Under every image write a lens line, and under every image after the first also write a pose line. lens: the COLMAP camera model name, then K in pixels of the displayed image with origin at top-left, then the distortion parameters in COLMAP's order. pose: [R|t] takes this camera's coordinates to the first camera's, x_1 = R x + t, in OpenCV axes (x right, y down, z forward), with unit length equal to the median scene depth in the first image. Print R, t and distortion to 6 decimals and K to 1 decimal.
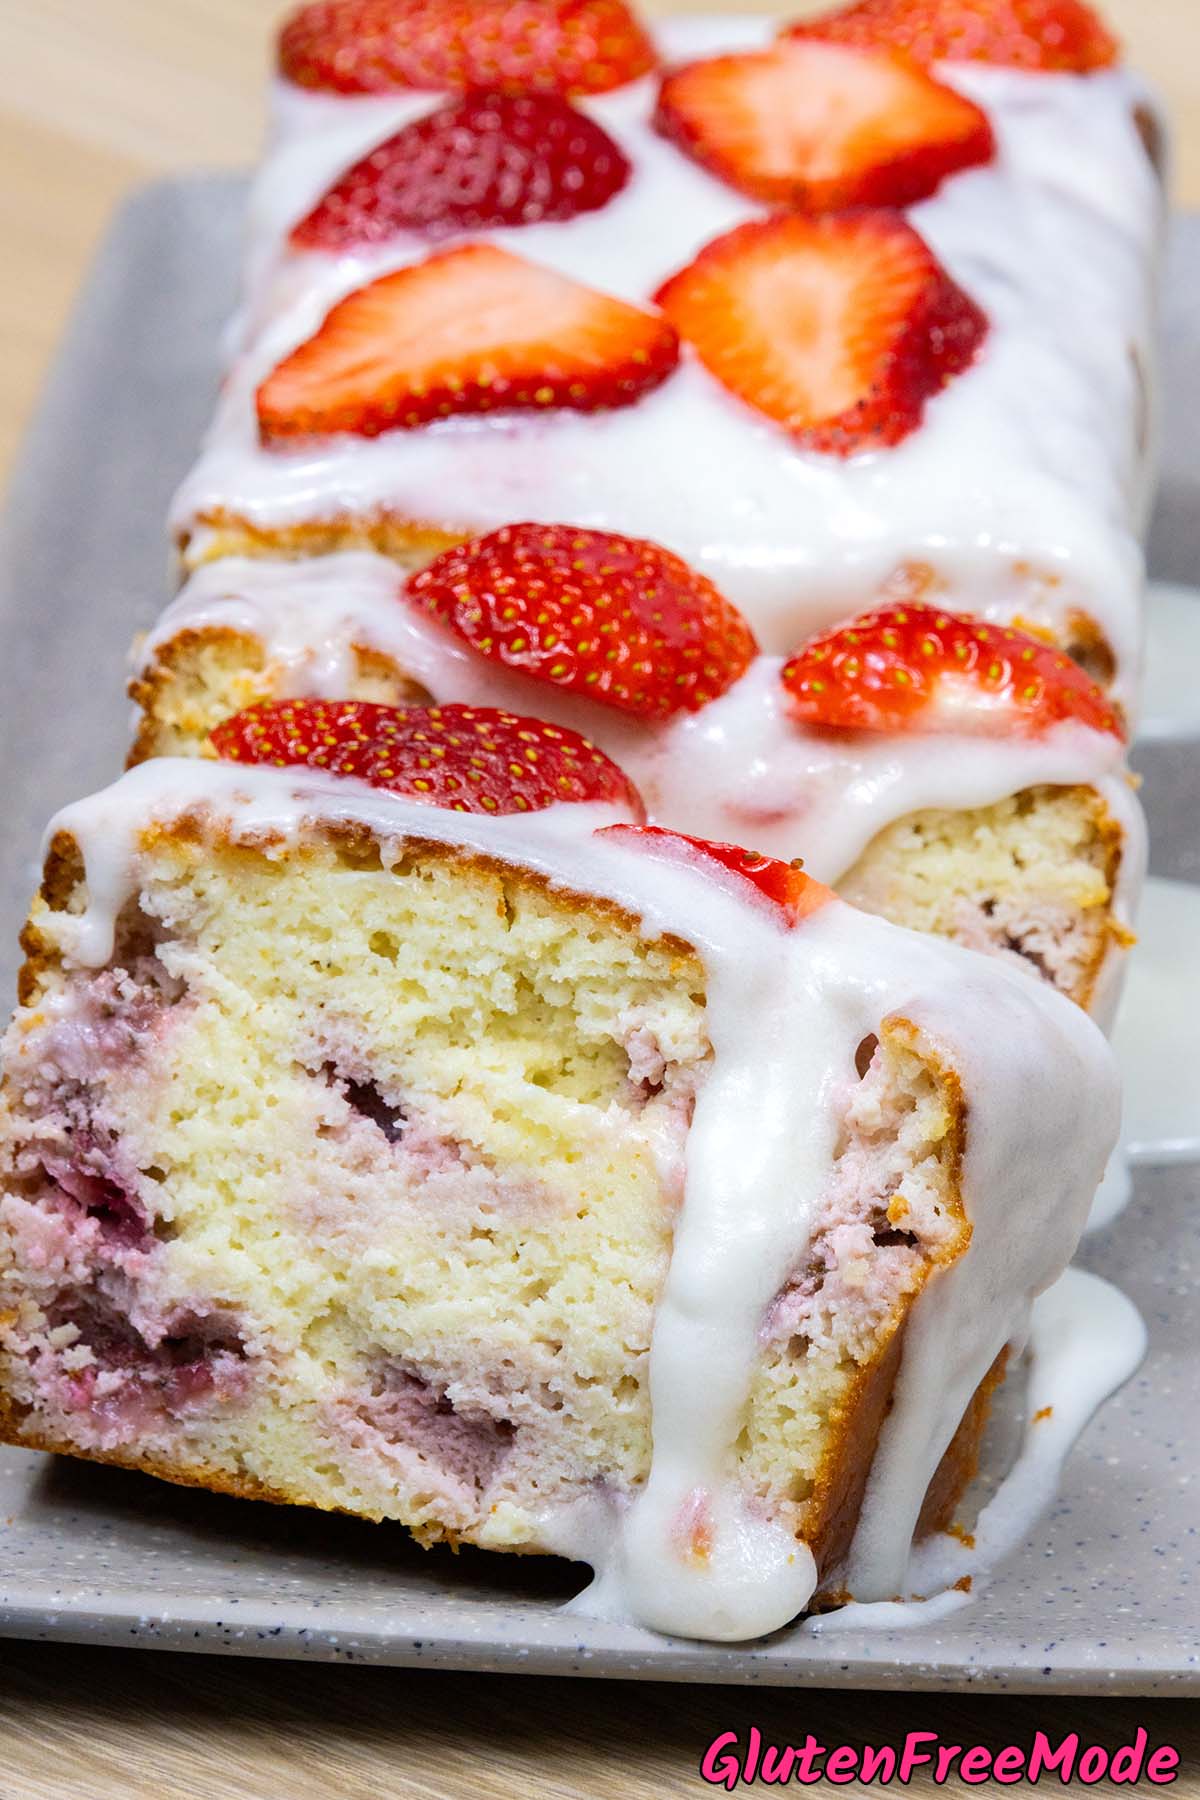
lens RADIAL K [[8188.7, 0, 599.0], [0, 8188.7, 898.1], [0, 0, 1]] dist [0.083316, 0.000000]
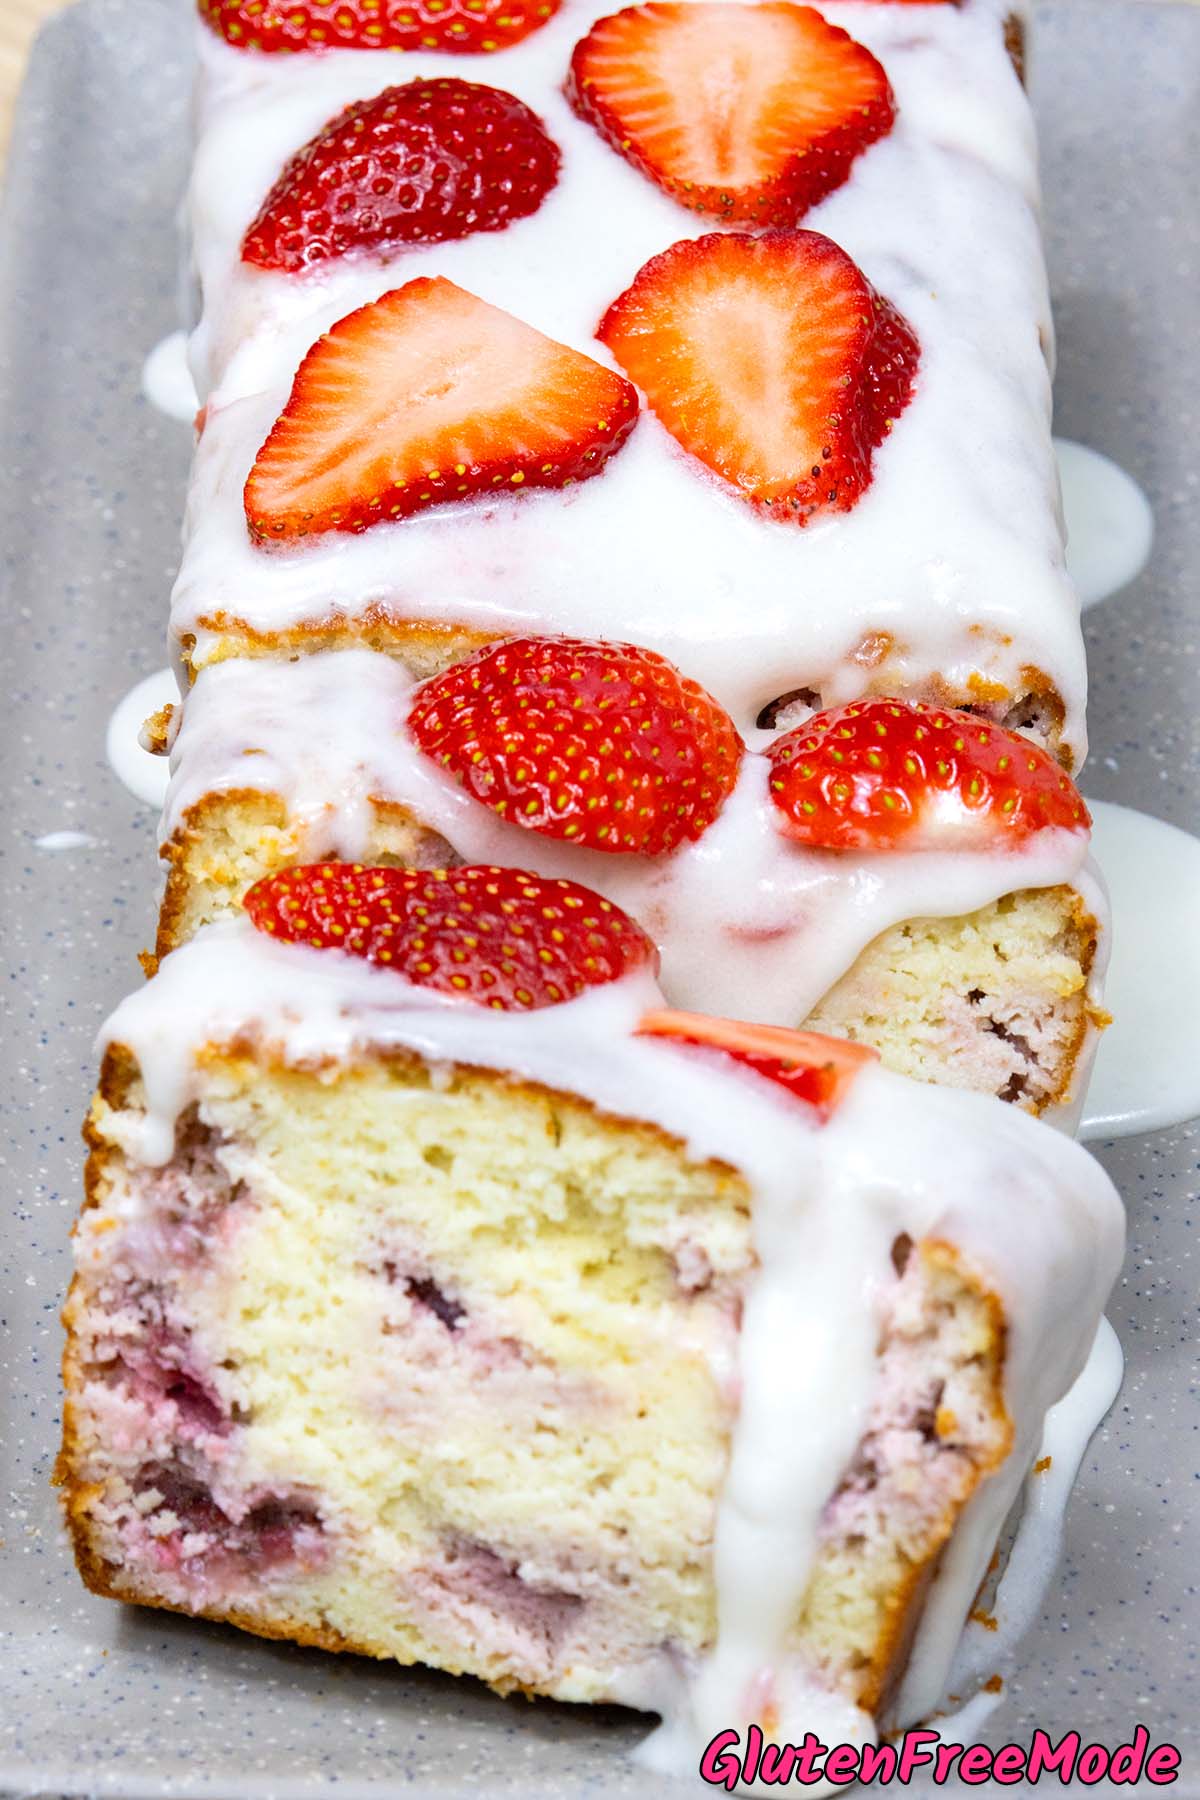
lens RADIAL K [[6310.5, 0, 600.5], [0, 6310.5, 903.2], [0, 0, 1]] dist [-0.065185, 0.000000]
pose [[0.996945, -0.054927, 0.055532, -0.047971], [0.042025, 0.976494, 0.211406, -0.194551], [-0.065839, -0.208427, 0.975819, 0.209586]]
